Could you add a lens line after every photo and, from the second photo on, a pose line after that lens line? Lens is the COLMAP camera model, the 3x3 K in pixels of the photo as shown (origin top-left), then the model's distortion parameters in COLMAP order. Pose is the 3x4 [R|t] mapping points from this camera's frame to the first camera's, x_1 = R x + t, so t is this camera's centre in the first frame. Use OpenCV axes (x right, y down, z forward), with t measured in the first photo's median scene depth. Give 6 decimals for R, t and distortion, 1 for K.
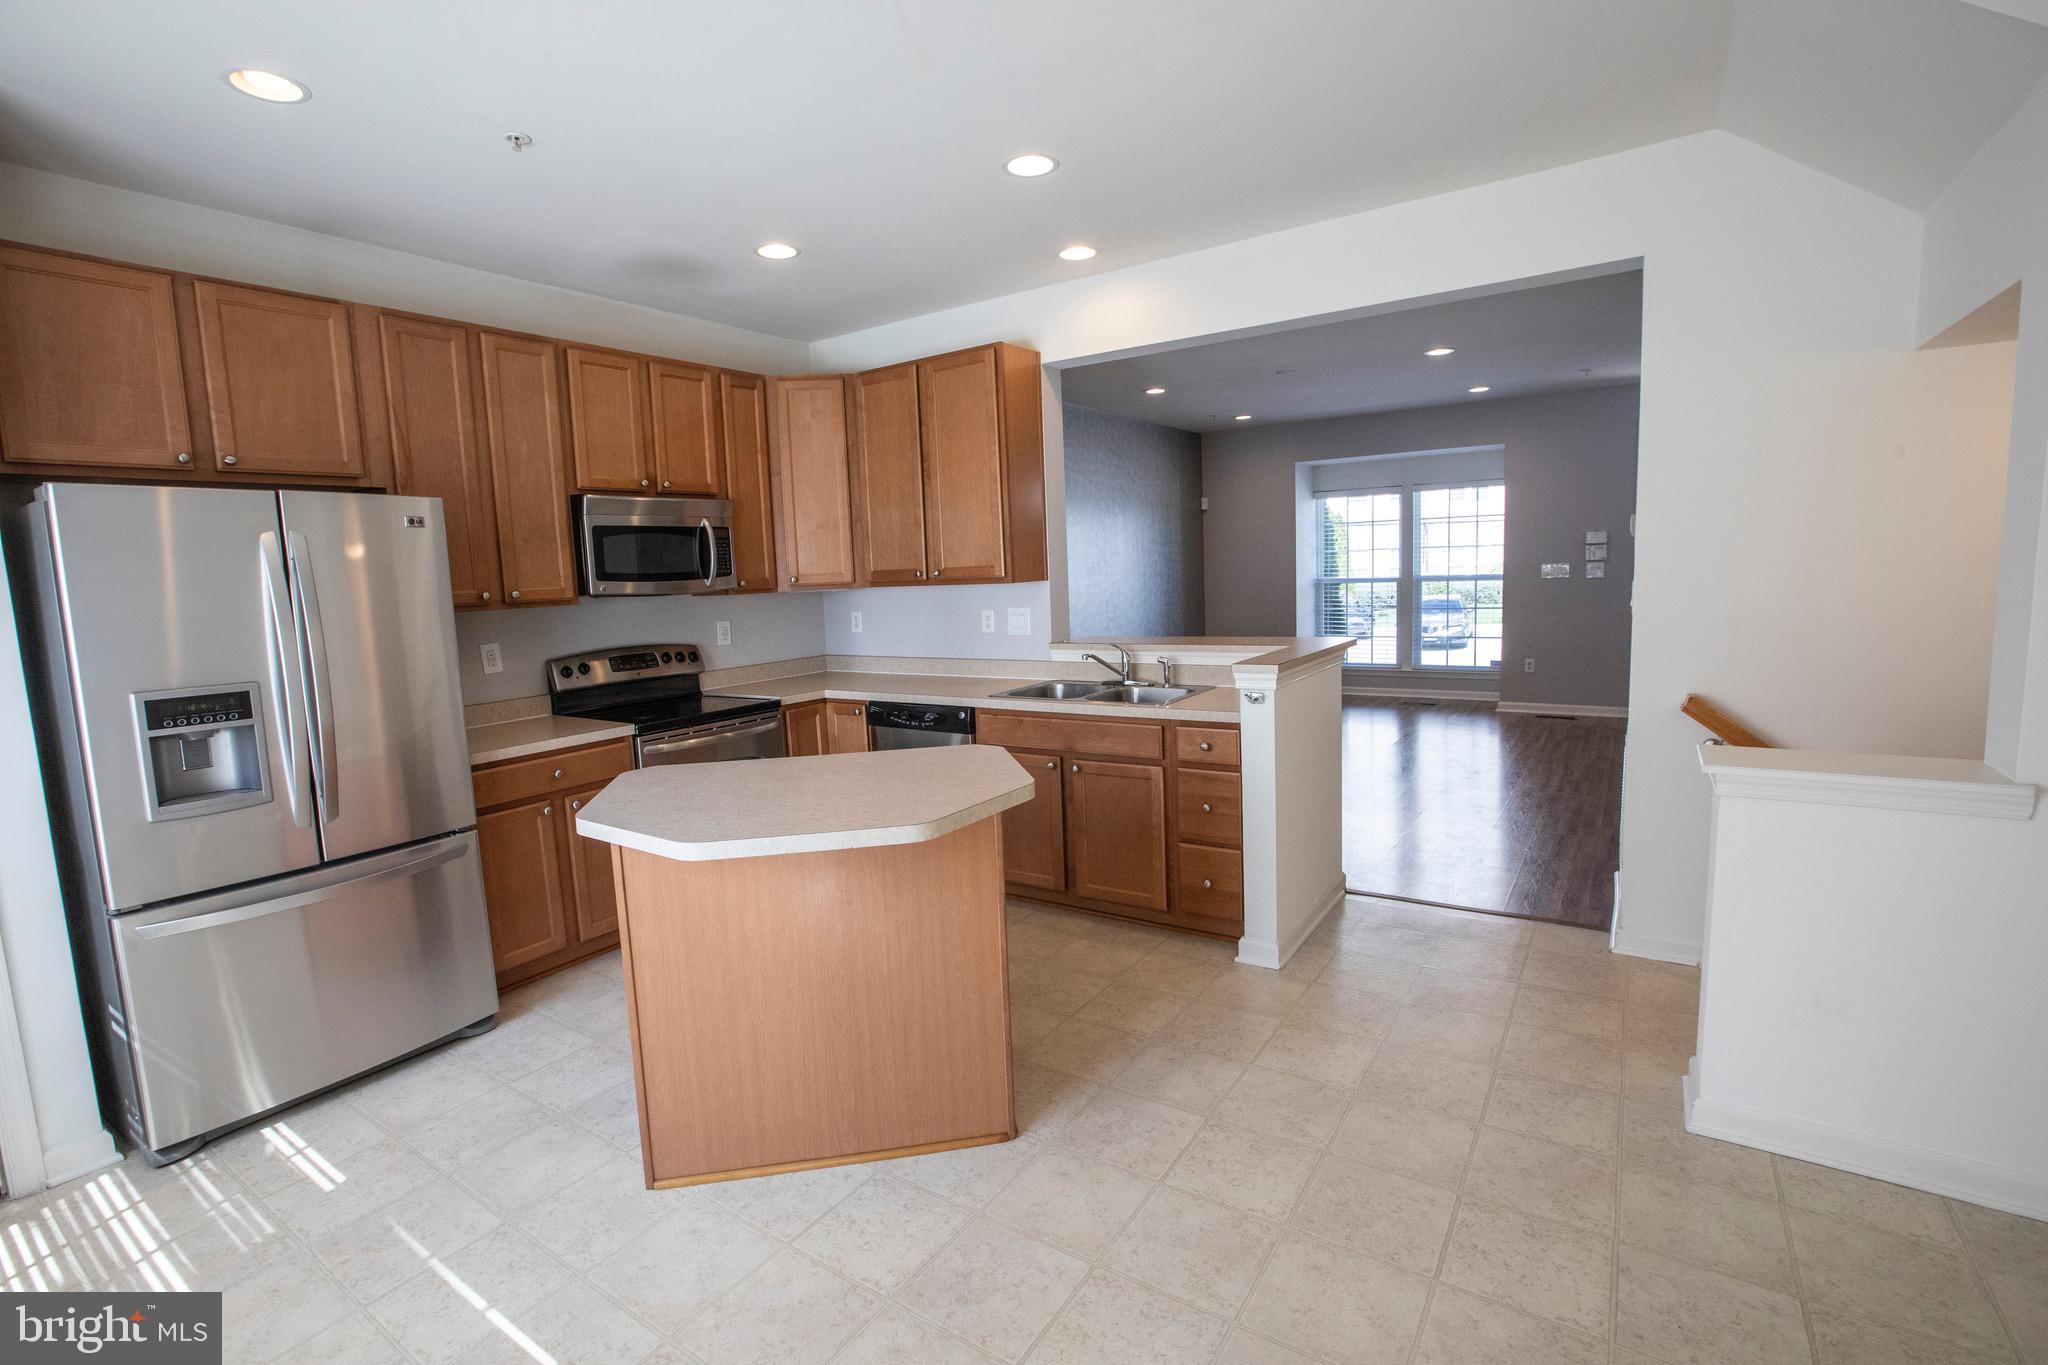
lens RADIAL K [[930.1, 0, 1014.8], [0, 930.1, 674.7], [0, 0, 1]] dist [-0.048955, 0.013231]
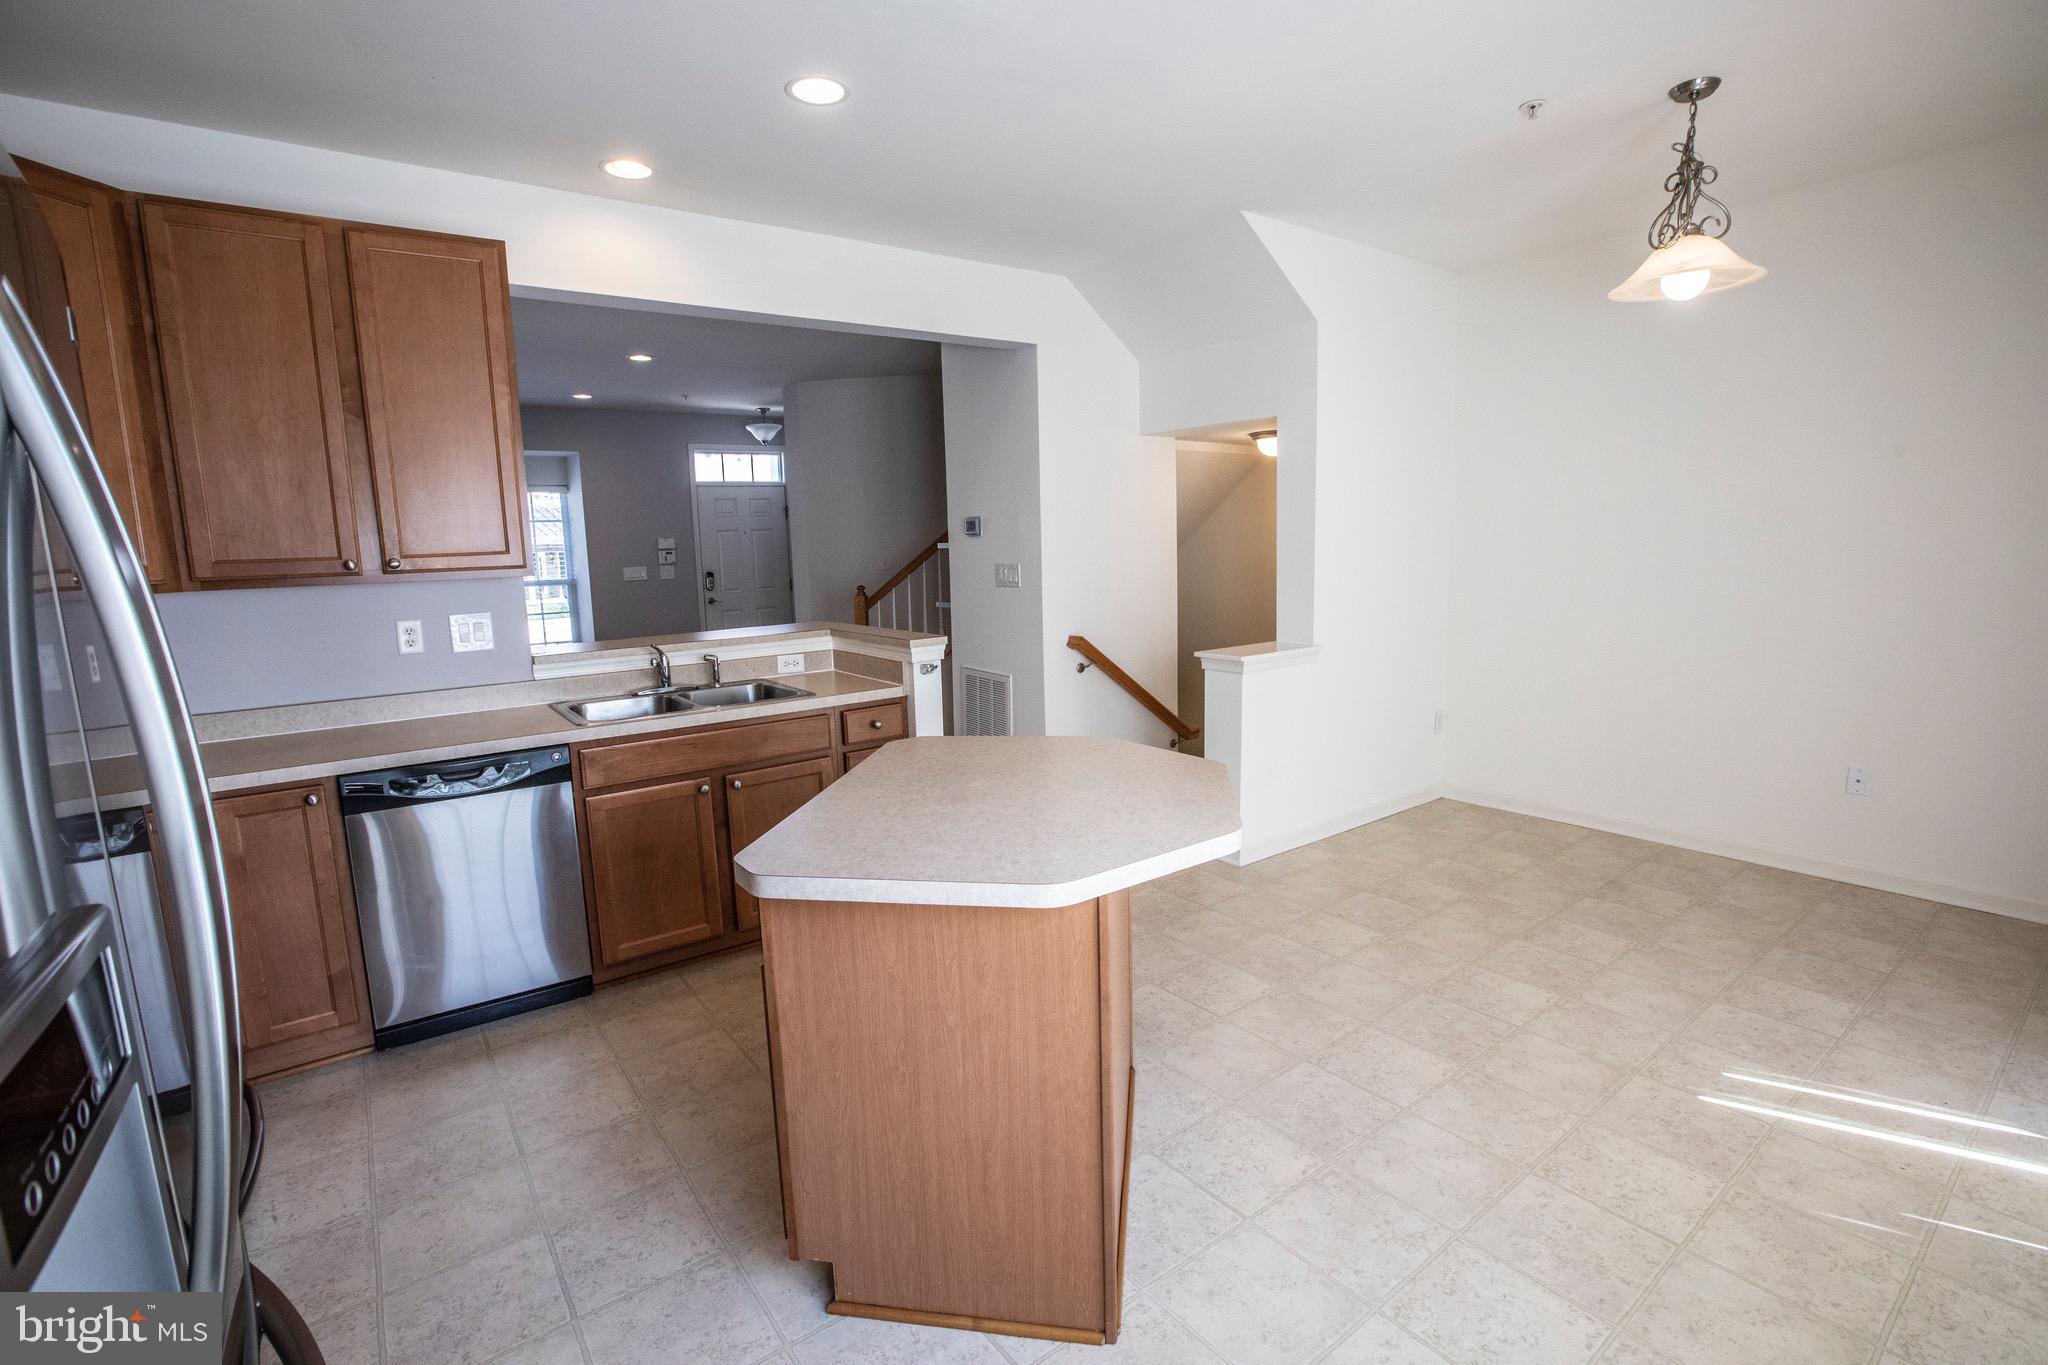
lens RADIAL K [[921.4, 0, 1004.0], [0, 921.4, 692.7], [0, 0, 1]] dist [-0.061465, 0.018044]
pose [[0.340939, -0.122496, 0.932070, -0.614649], [0.121788, 0.988874, 0.085413, -0.024586], [-0.932163, 0.084394, 0.352065, 0.450049]]
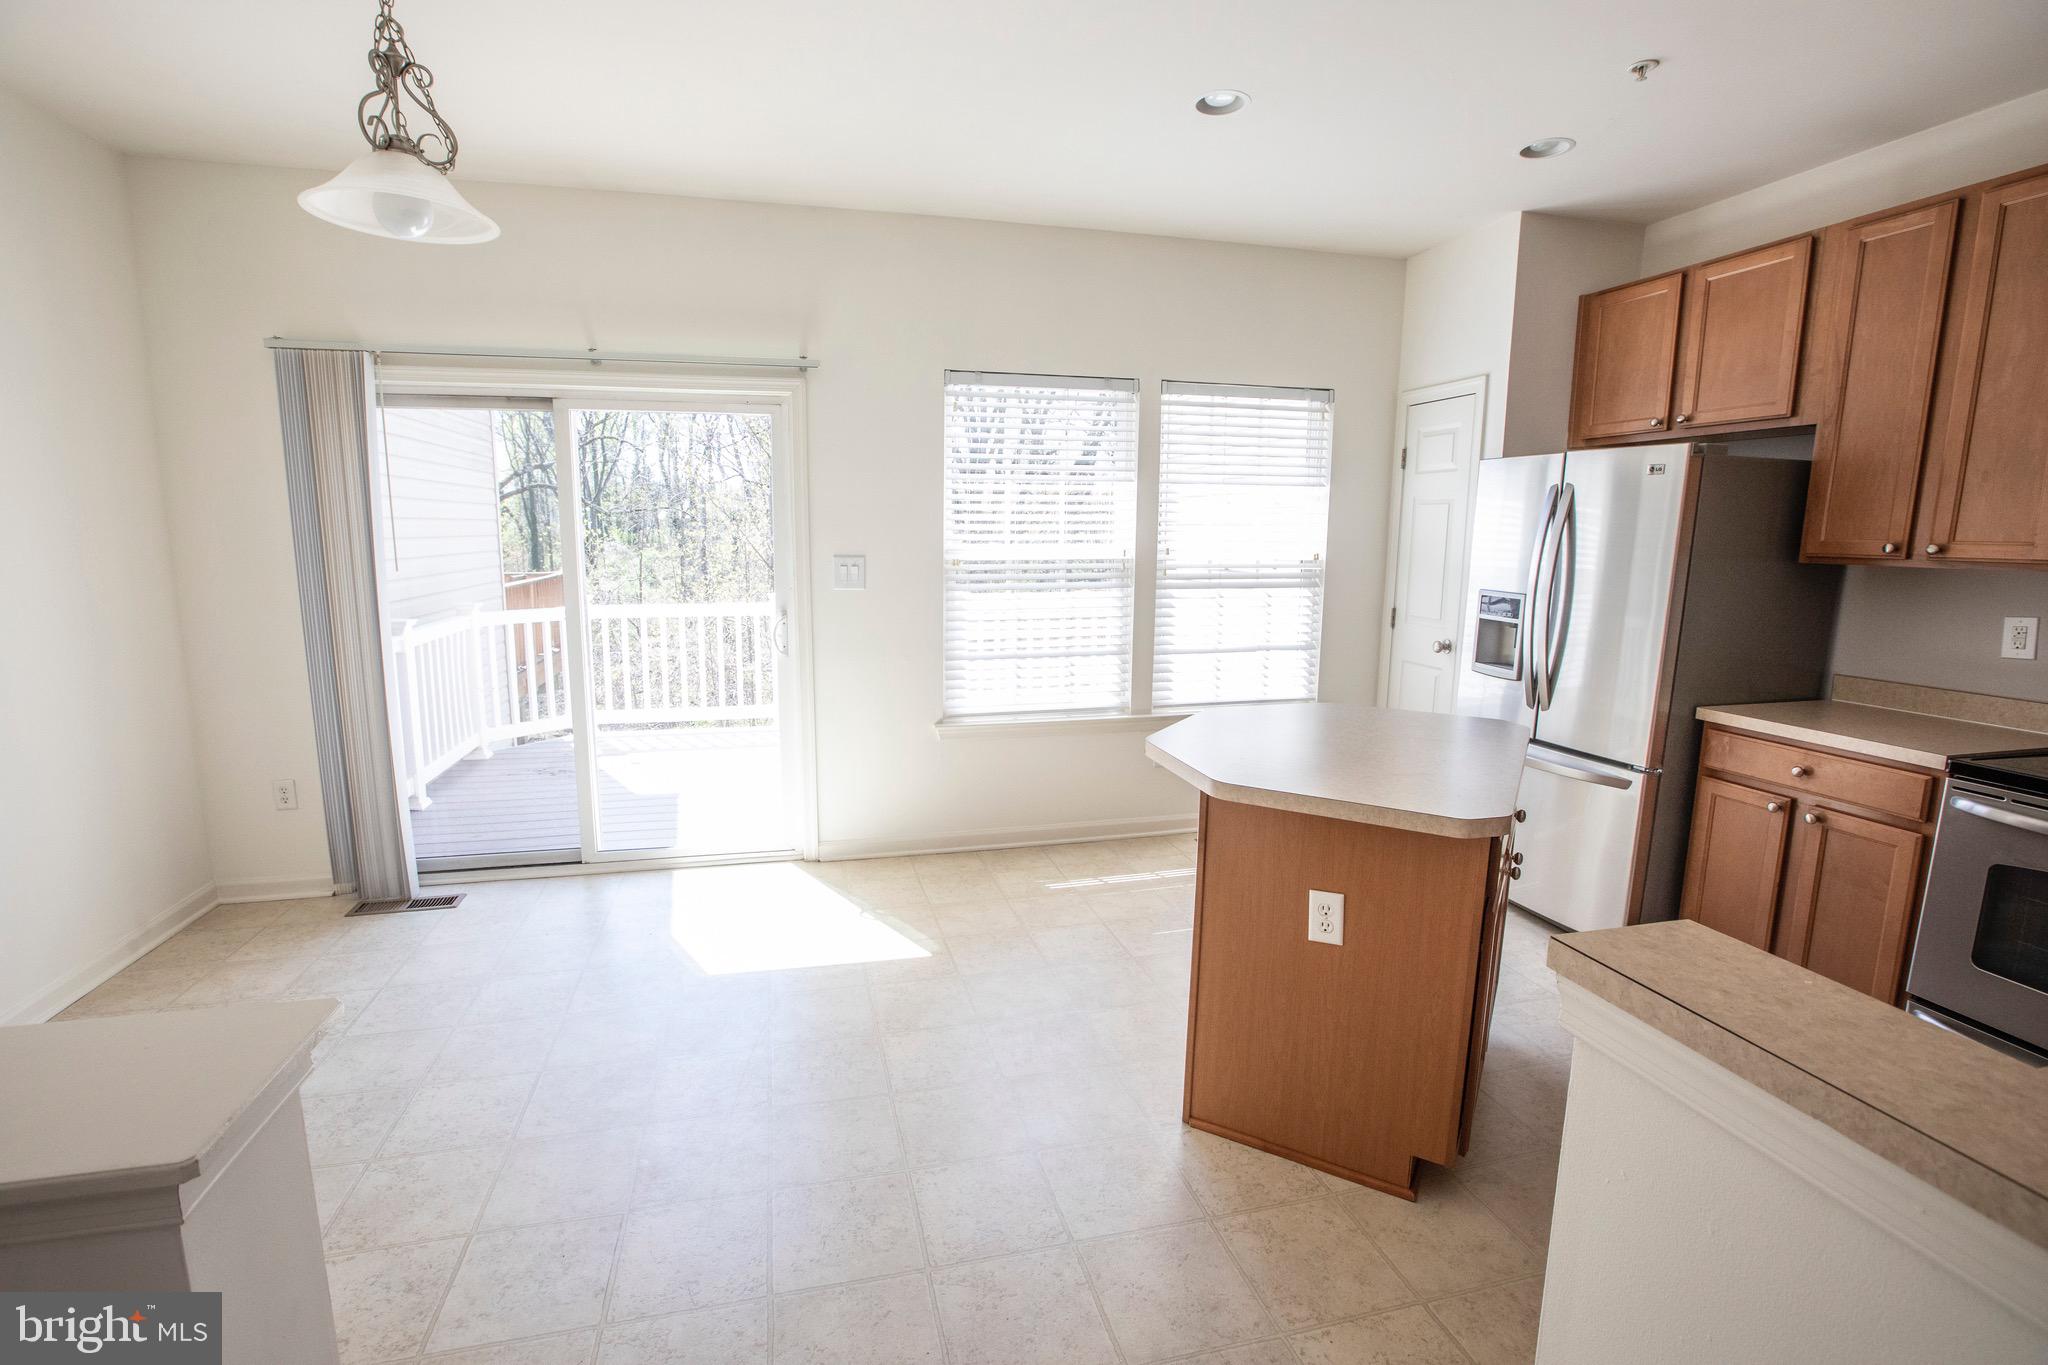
lens RADIAL K [[932.3, 0, 1011.6], [0, 932.3, 675.9], [0, 0, 1]] dist [-0.063812, 0.028165]
pose [[-0.665439, 0.152135, -0.730784, 0.471103], [-0.066018, 0.963179, 0.260630, -0.118463], [0.743527, 0.221679, -0.630894, 0.850539]]
